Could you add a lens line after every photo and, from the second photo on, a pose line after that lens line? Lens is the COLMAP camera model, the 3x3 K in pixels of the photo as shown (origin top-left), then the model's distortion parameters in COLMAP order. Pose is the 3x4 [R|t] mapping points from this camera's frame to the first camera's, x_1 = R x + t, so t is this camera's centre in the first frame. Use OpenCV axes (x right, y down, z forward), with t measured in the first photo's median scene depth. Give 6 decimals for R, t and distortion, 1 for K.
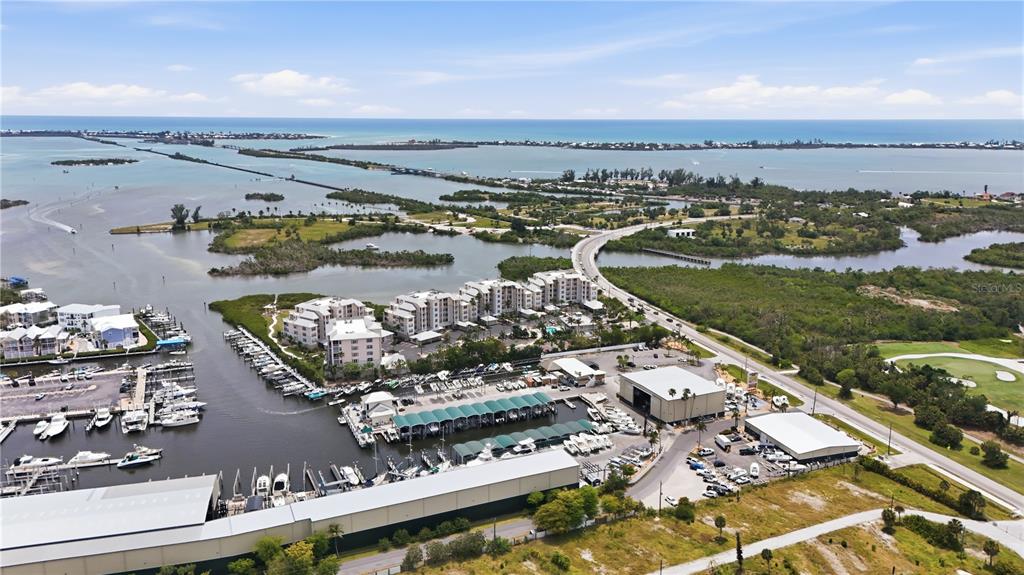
lens RADIAL K [[753.0, 0, 510.4], [0, 753.0, 280.9], [0, 0, 1]] dist [0.089694, -0.113043]
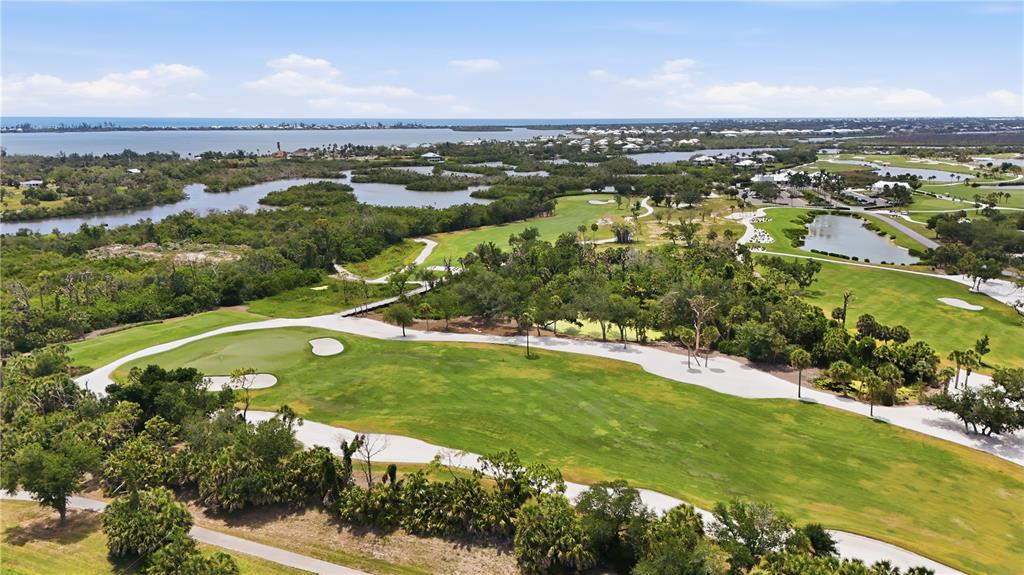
lens RADIAL K [[753.0, 0, 510.4], [0, 753.0, 280.9], [0, 0, 1]] dist [0.089694, -0.113043]
pose [[0.670739, -0.169556, 0.722053, 0.244140], [0.167950, 0.982953, 0.074808, 0.041928], [-0.722428, 0.071092, 0.687782, 0.368632]]
